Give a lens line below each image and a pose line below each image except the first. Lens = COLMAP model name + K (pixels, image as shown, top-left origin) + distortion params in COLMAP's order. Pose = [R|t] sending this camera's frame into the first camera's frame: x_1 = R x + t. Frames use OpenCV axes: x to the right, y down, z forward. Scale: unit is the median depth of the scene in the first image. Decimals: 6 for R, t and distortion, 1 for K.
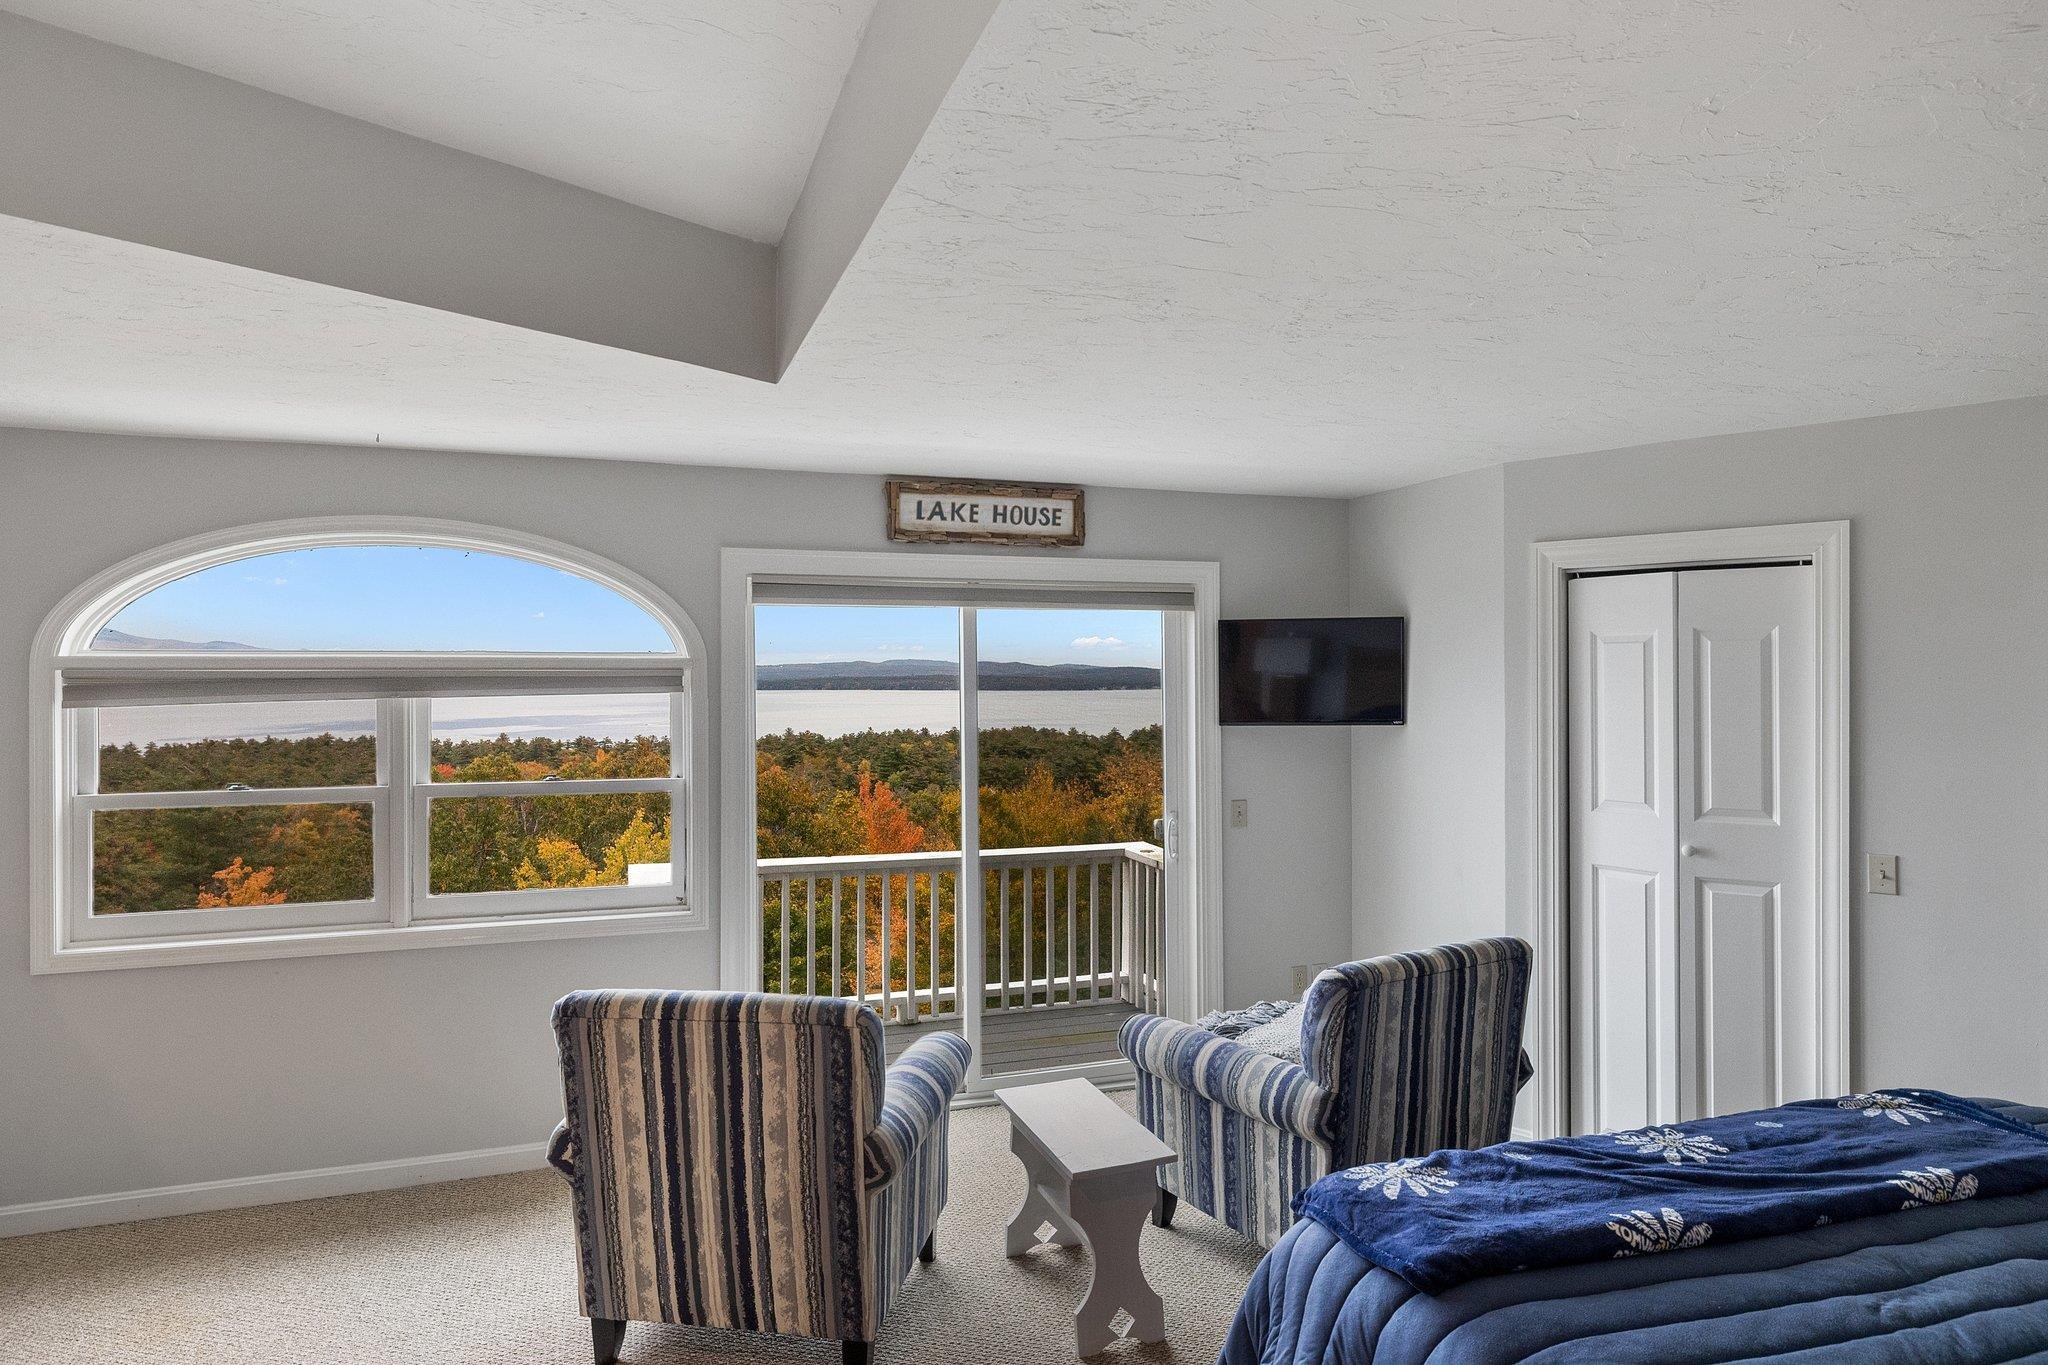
lens RADIAL K [[1261.2, 0, 1018.1], [0, 1261.2, 678.1], [0, 0, 1]] dist [-0.000597, -0.000013]
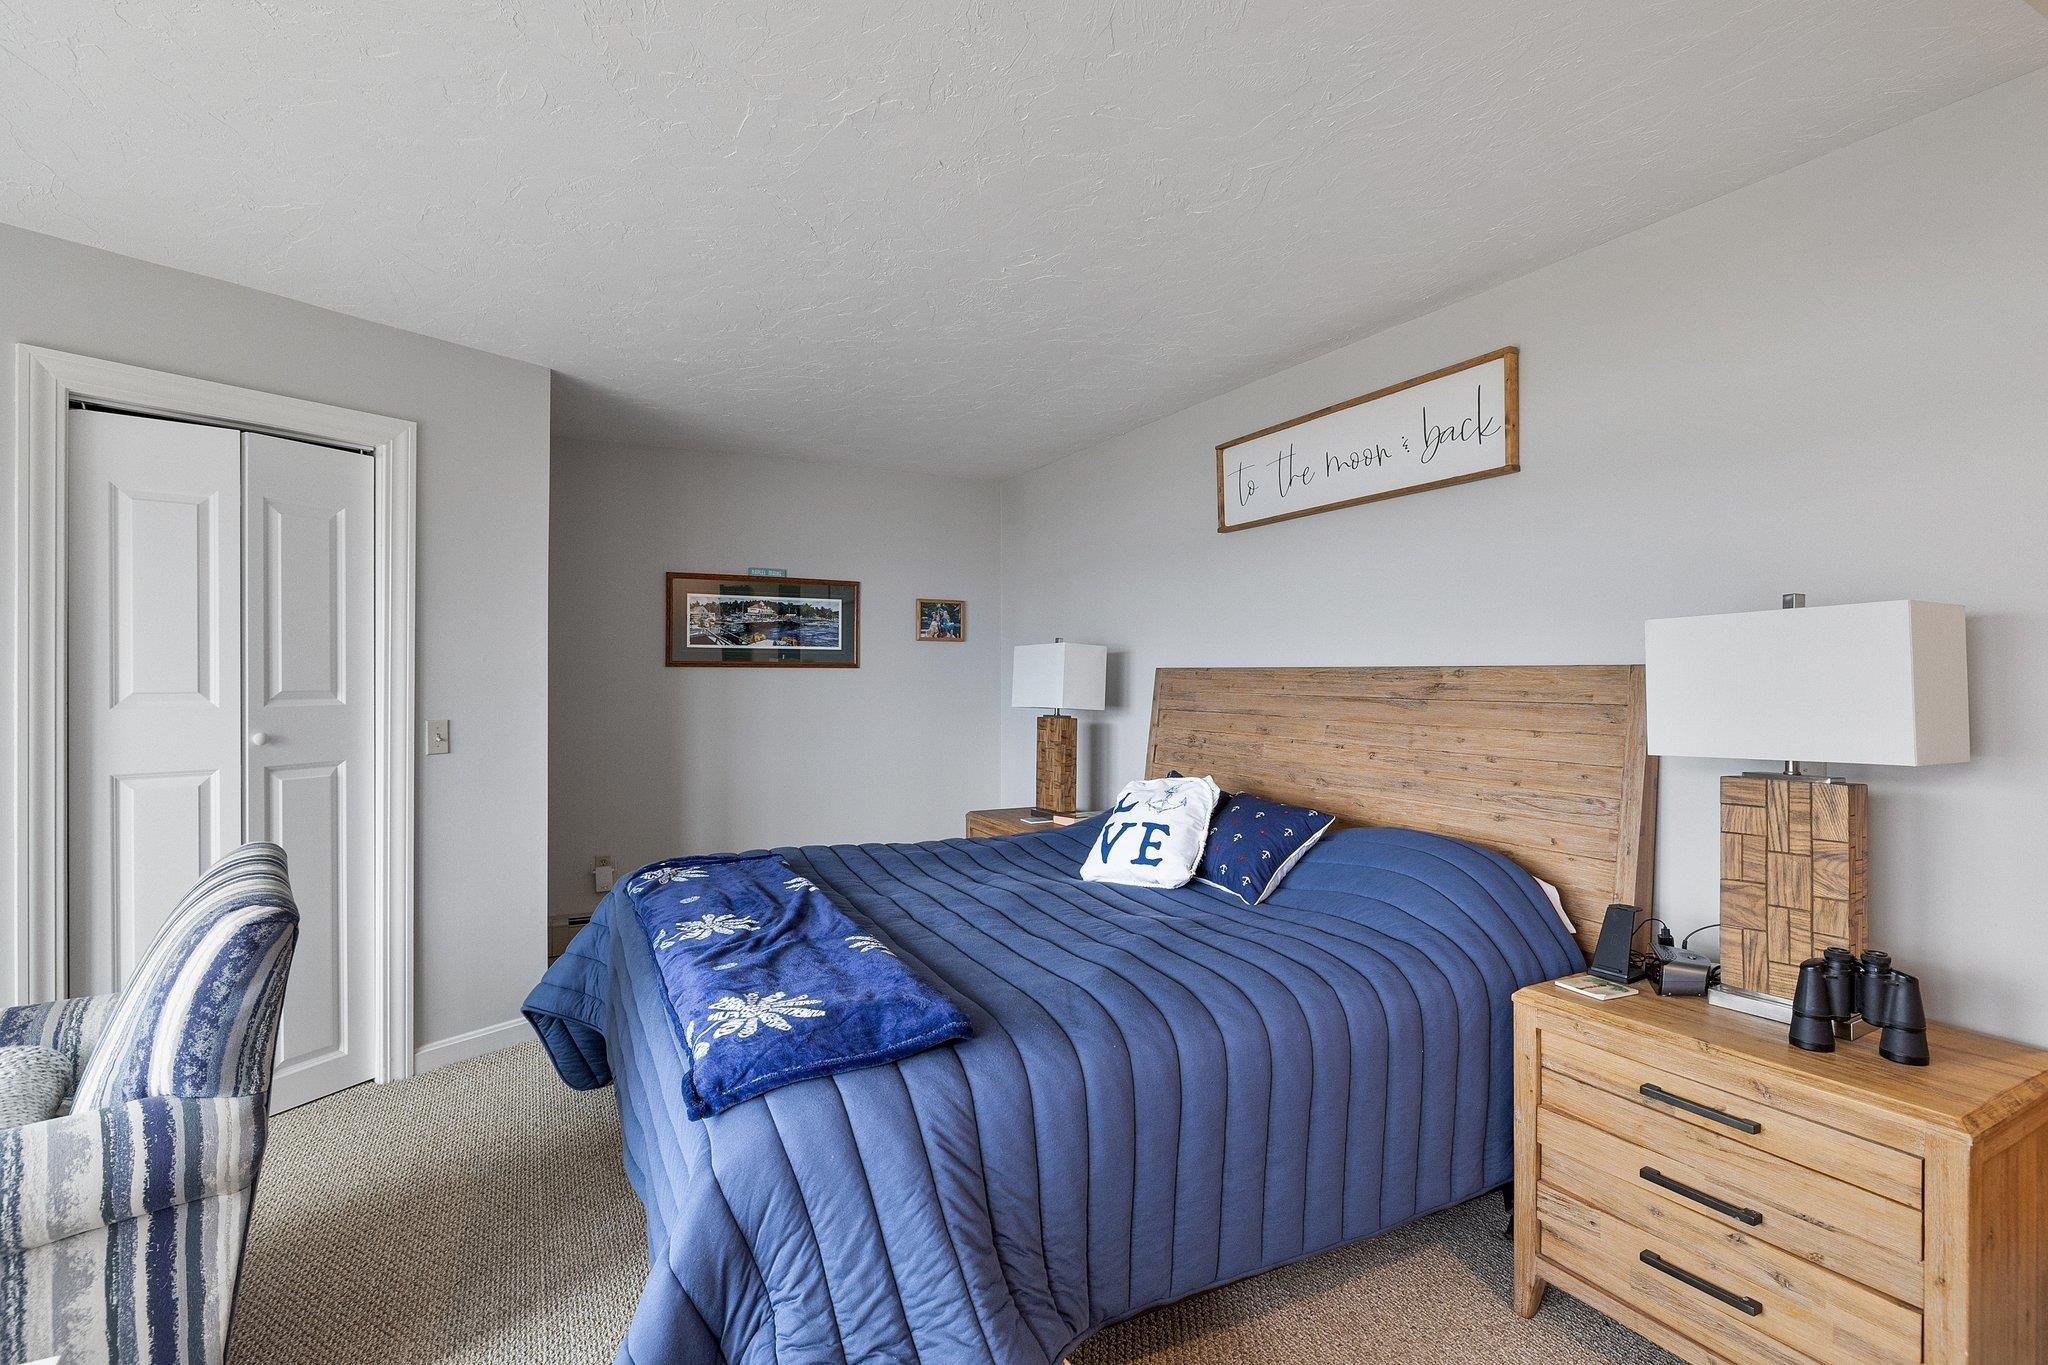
lens RADIAL K [[974.6, 0, 1016.2], [0, 974.6, 675.6], [0, 0, 1]] dist [0.000385, 0.000542]
pose [[-0.164266, 0.001816, 0.986414, -0.272997], [0.010381, 0.999946, -0.000112, 0.101802], [-0.986361, 0.010222, -0.164276, 0.605970]]
